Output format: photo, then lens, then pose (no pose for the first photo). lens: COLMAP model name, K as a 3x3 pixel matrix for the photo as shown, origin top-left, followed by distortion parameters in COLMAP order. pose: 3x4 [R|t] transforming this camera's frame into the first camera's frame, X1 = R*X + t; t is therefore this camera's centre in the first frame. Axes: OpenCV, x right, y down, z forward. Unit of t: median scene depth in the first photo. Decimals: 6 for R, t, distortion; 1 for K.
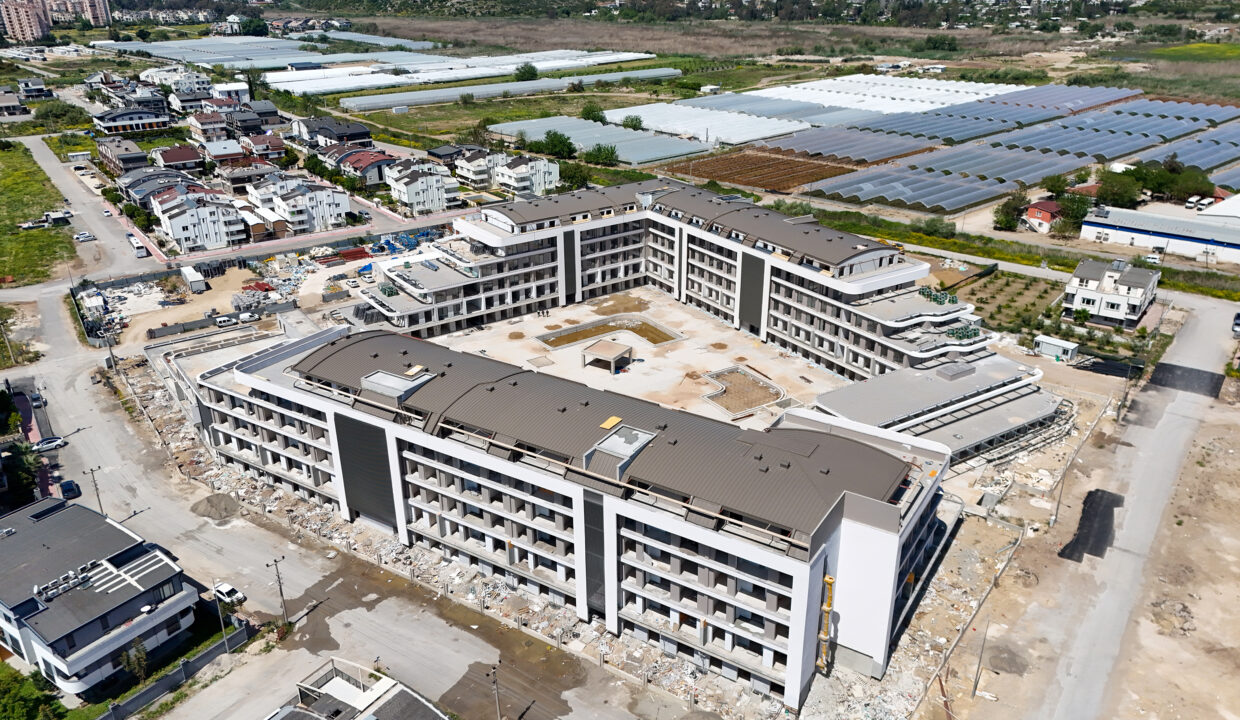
lens RADIAL K [[908.3, 0, 621.8], [0, 908.3, 361.8], [0, 0, 1]] dist [0.075045, -0.073601]
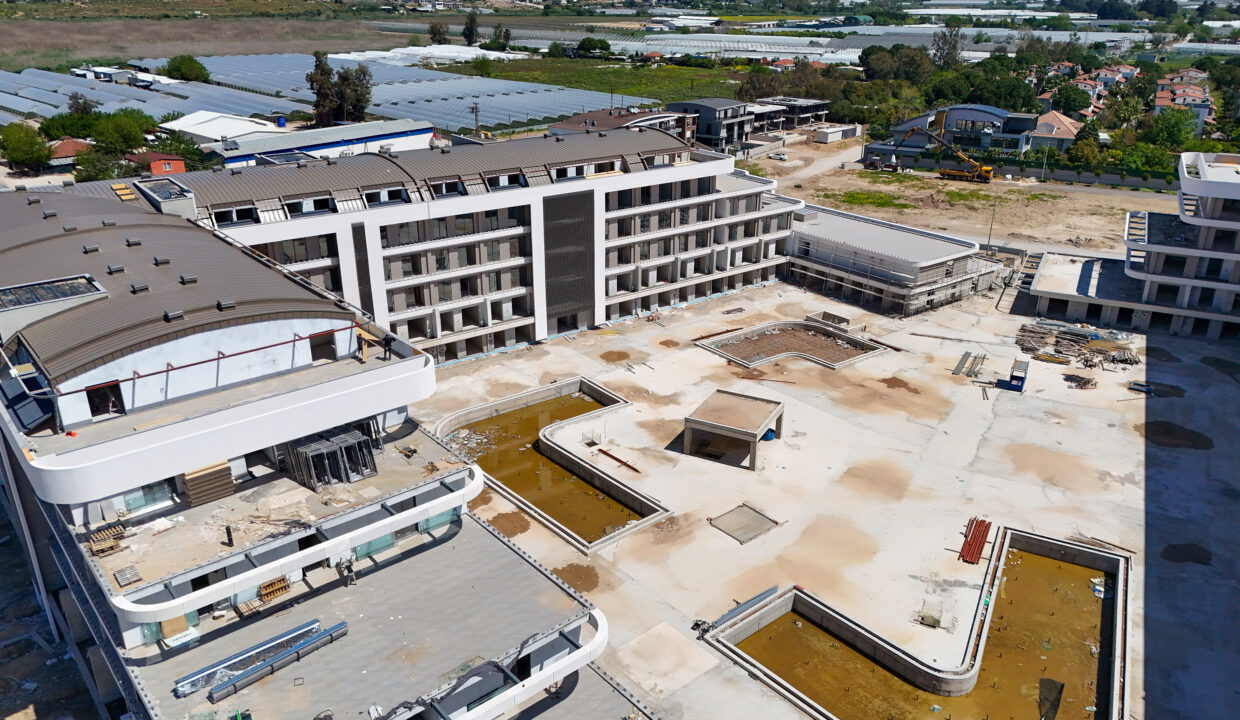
lens RADIAL K [[908.3, 0, 615.4], [0, 908.3, 367.6], [0, 0, 1]] dist [0.075045, -0.073601]
pose [[-0.077696, -0.377593, 0.922706, -0.370870], [0.399865, 0.836000, 0.375782, -0.199440], [-0.913275, 0.398155, 0.086032, 0.849777]]
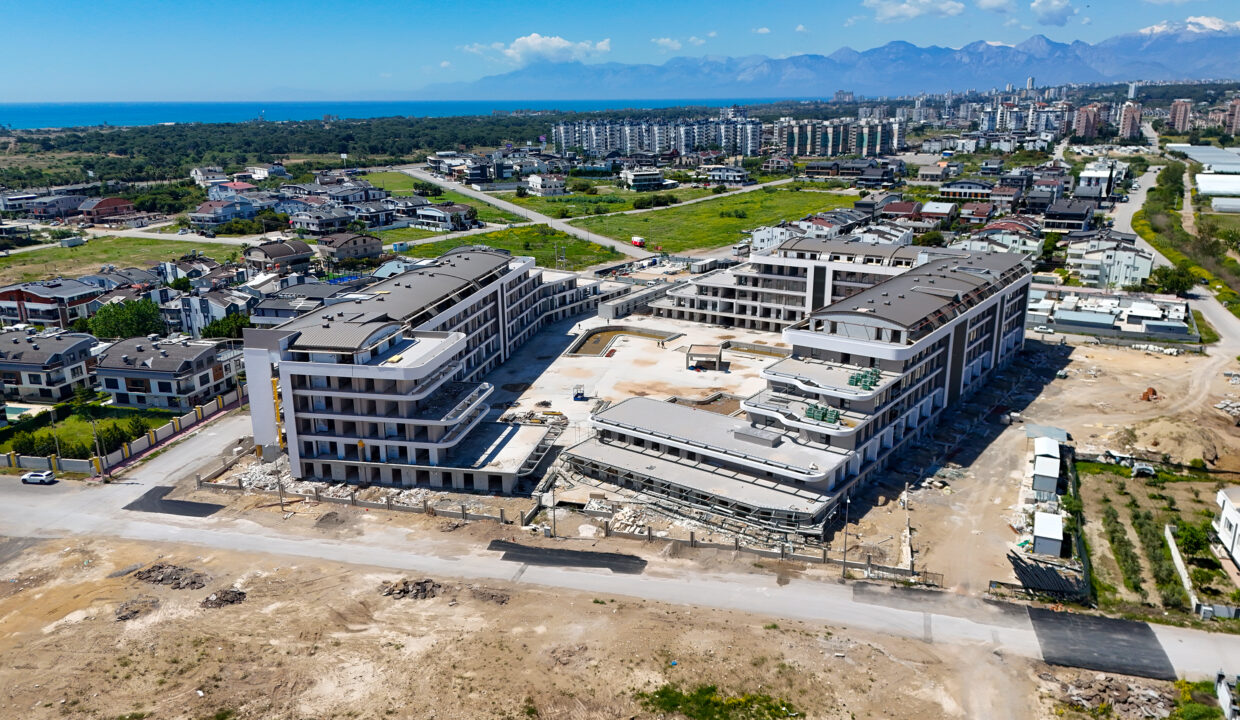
lens RADIAL K [[908.3, 0, 619.8], [0, 908.3, 370.0], [0, 0, 1]] dist [0.075045, -0.073601]
pose [[0.363433, 0.273673, -0.890517, 0.795312], [-0.370021, 0.919653, 0.131616, -0.083753], [0.854986, 0.281677, 0.435497, 0.366534]]
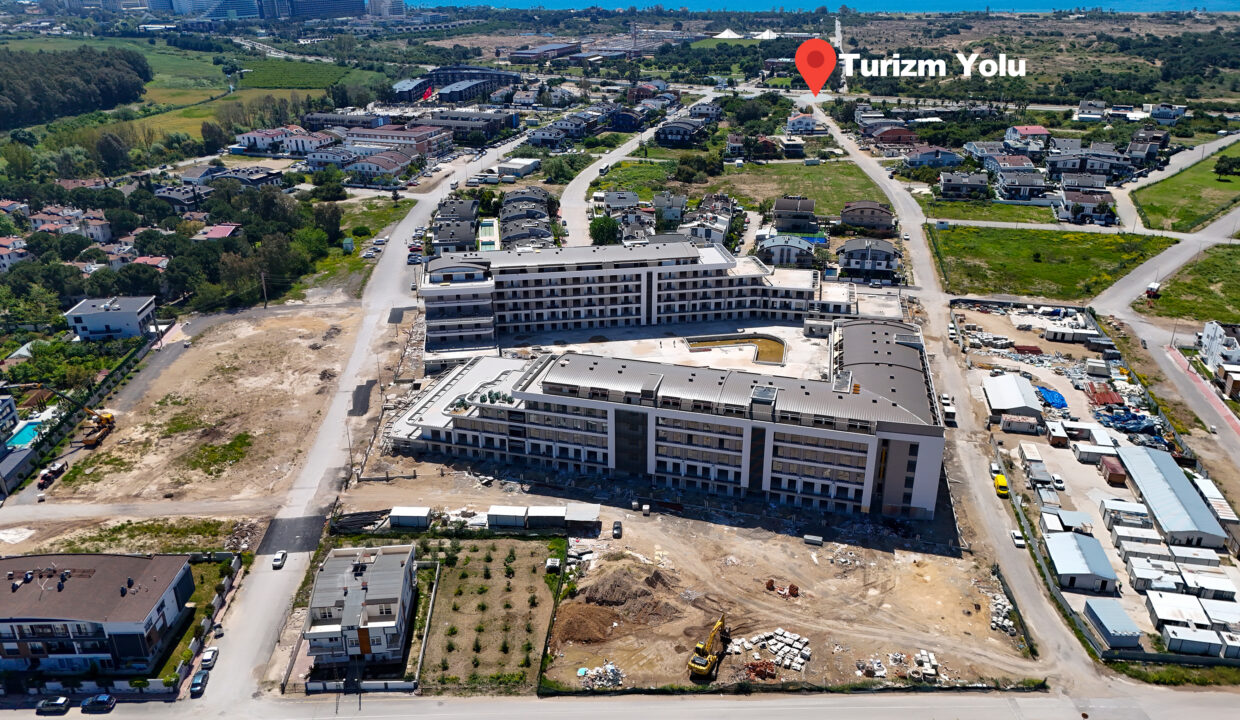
lens RADIAL K [[908.3, 0, 614.2], [0, 908.3, 363.2], [0, 0, 1]] dist [0.075045, -0.073601]
pose [[-0.750709, 0.280097, -0.598315, 0.745505], [-0.252291, 0.715475, 0.651495, -0.736222], [0.610562, 0.640032, -0.466447, 1.303870]]
